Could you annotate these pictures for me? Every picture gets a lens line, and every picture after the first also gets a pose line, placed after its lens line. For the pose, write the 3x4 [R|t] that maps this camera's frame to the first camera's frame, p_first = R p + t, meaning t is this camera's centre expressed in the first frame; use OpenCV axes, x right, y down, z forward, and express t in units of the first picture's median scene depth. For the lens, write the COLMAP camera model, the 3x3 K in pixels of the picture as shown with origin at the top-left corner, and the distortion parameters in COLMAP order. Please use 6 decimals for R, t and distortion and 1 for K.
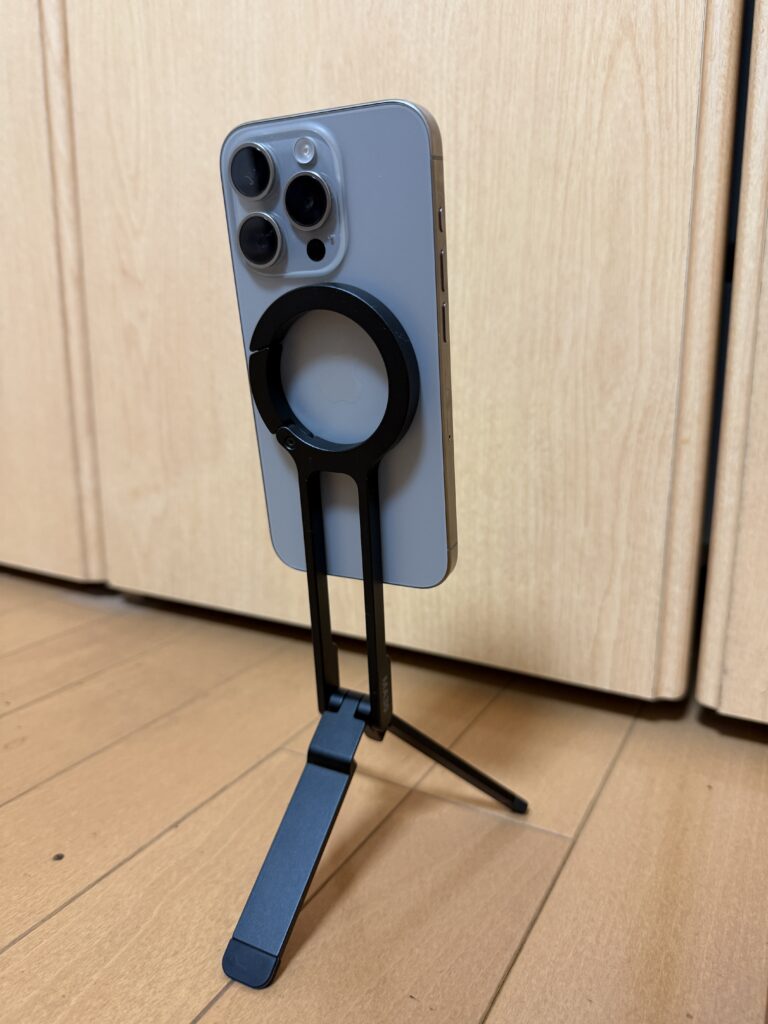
lens RADIAL K [[737.9, 0, 382.5], [0, 737.9, 520.3], [0, 0, 1]] dist [-0.008293, -0.027135]
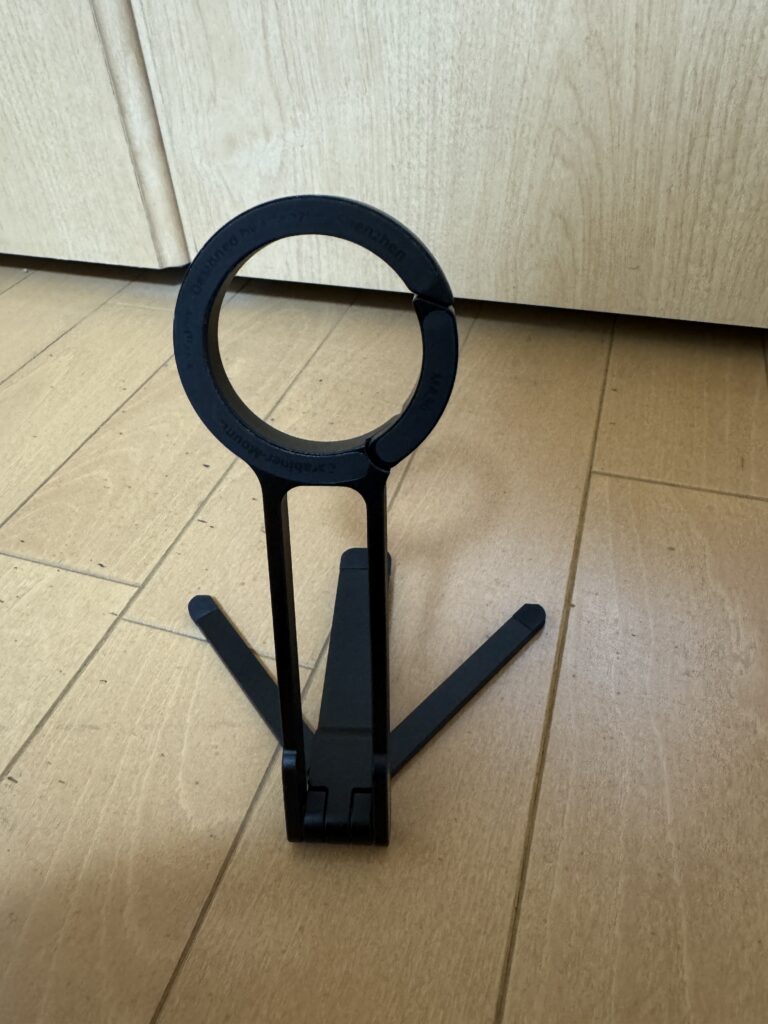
lens RADIAL K [[708.9, 0, 380.7], [0, 708.9, 462.6], [0, 0, 1]] dist [-0.010876, 0.007292]
pose [[0.979621, -0.165148, 0.114322, -0.470596], [0.093858, 0.879593, 0.466376, -0.101154], [-0.177578, -0.446142, 0.877168, 0.343966]]
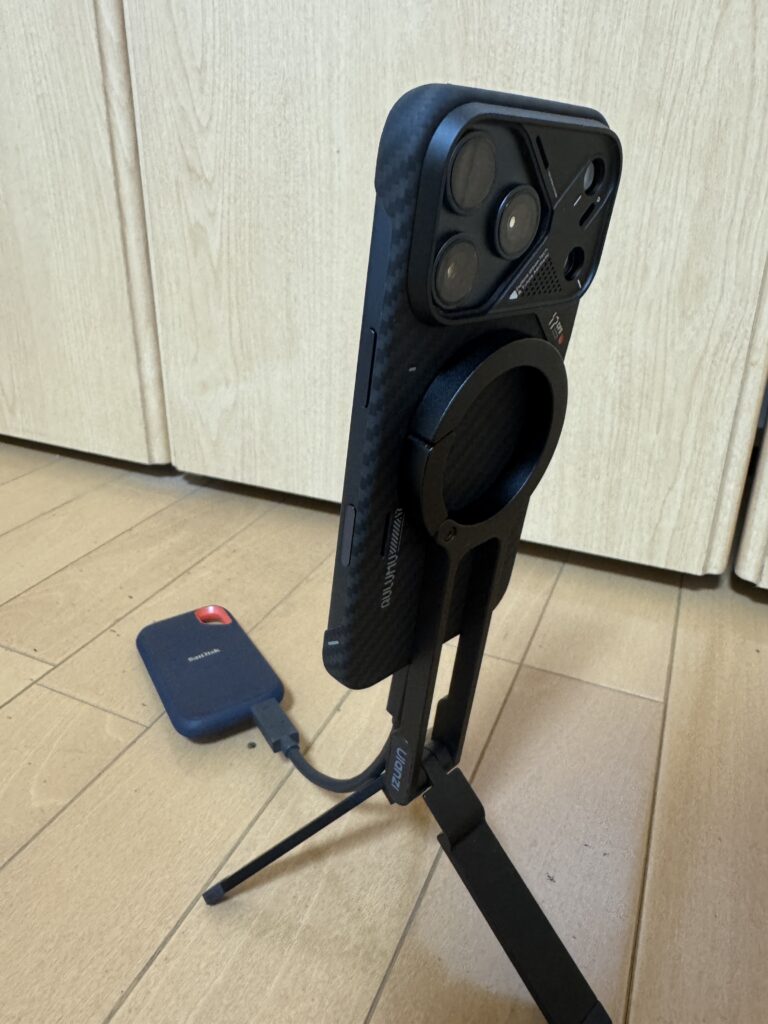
lens RADIAL K [[708.9, 0, 381.0], [0, 708.9, 466.1], [0, 0, 1]] dist [-0.010876, 0.007292]
pose [[0.995861, -0.027376, 0.086667, -0.254774], [0.011714, 0.984267, 0.176298, -0.144783], [-0.090130, -0.174553, 0.980514, -0.048665]]
